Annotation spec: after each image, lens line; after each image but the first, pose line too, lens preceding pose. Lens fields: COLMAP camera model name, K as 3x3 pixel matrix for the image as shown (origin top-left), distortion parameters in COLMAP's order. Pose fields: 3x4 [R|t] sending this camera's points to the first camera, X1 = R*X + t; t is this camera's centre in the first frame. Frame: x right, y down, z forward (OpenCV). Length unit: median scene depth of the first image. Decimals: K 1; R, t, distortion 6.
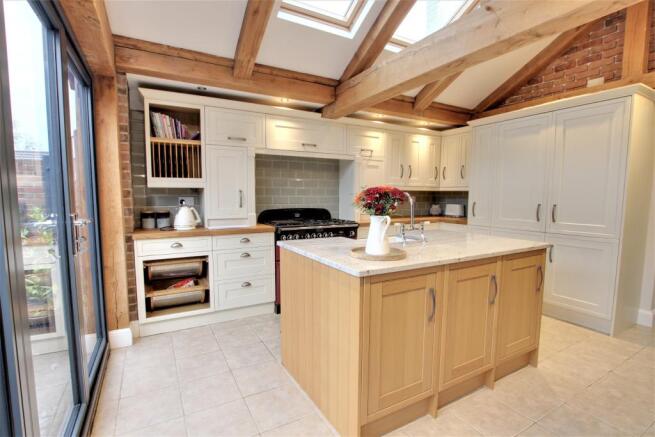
lens RADIAL K [[316.0, 0, 328.8], [0, 316.0, 222.5], [0, 0, 1]] dist [-0.019160, -0.000041]
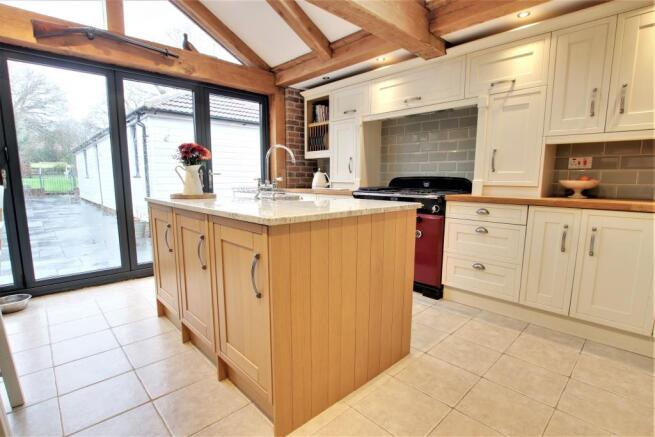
lens RADIAL K [[316.0, 0, 328.8], [0, 316.0, 222.5], [0, 0, 1]] dist [-0.019160, -0.000041]
pose [[0.242218, 0.144164, -0.959451, 0.758413], [-0.078040, 0.988590, 0.128841, -0.012219], [0.967078, 0.043668, 0.250705, 0.603889]]
